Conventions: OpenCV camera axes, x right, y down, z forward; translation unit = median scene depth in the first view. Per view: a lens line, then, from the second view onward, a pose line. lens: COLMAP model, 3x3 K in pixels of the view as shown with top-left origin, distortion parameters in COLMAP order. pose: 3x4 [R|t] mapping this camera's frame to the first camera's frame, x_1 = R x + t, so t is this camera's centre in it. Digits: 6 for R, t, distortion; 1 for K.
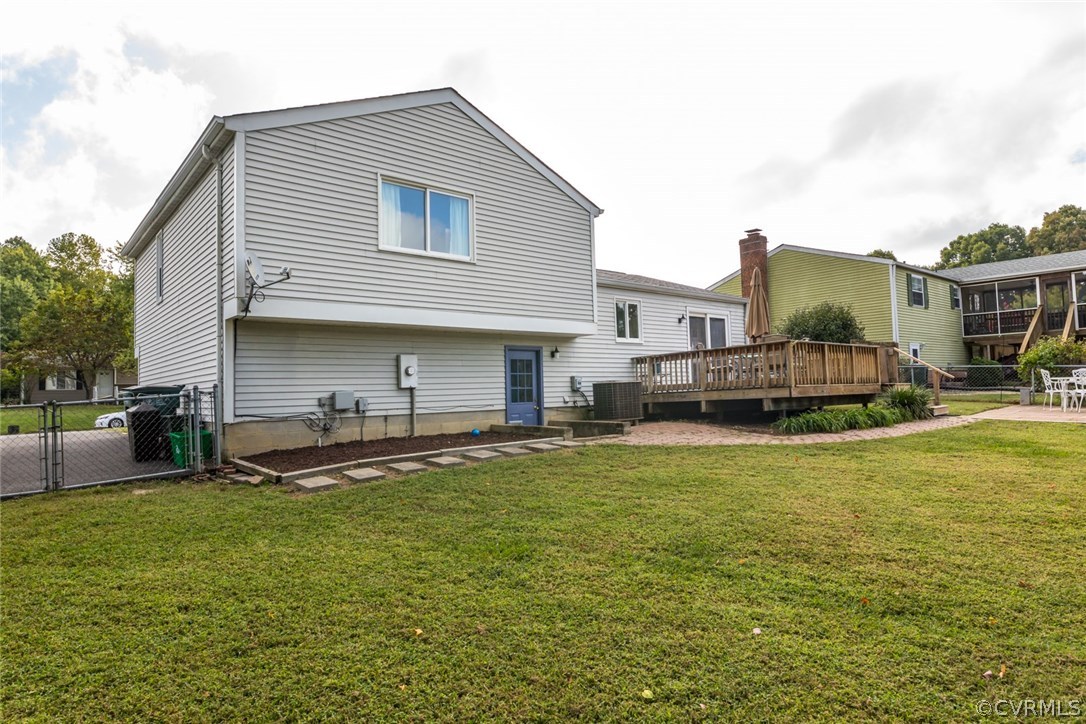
lens RADIAL K [[626.5, 0, 545.8], [0, 626.5, 362.2], [0, 0, 1]] dist [0.000655, -0.001232]
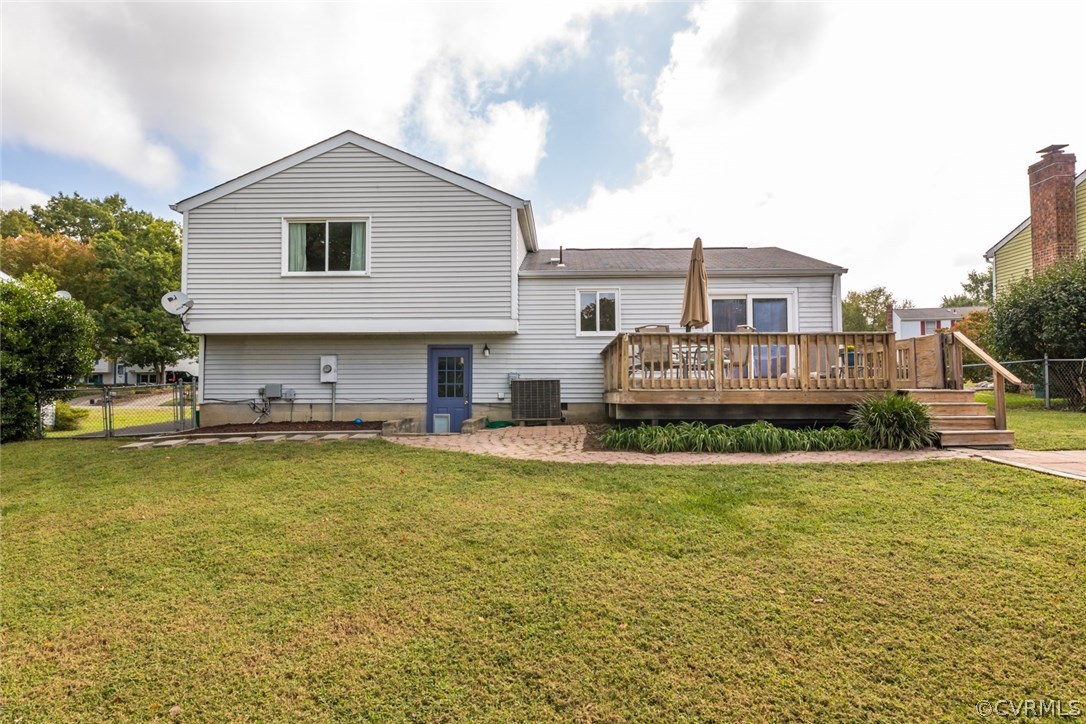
lens RADIAL K [[626.5, 0, 544.9], [0, 626.5, 363.1], [0, 0, 1]] dist [0.000655, -0.001232]
pose [[0.731009, 0.000325, -0.682368, 0.839855], [0.014818, 0.999757, 0.016350, -0.009738], [0.682207, -0.022063, 0.730826, 0.340324]]
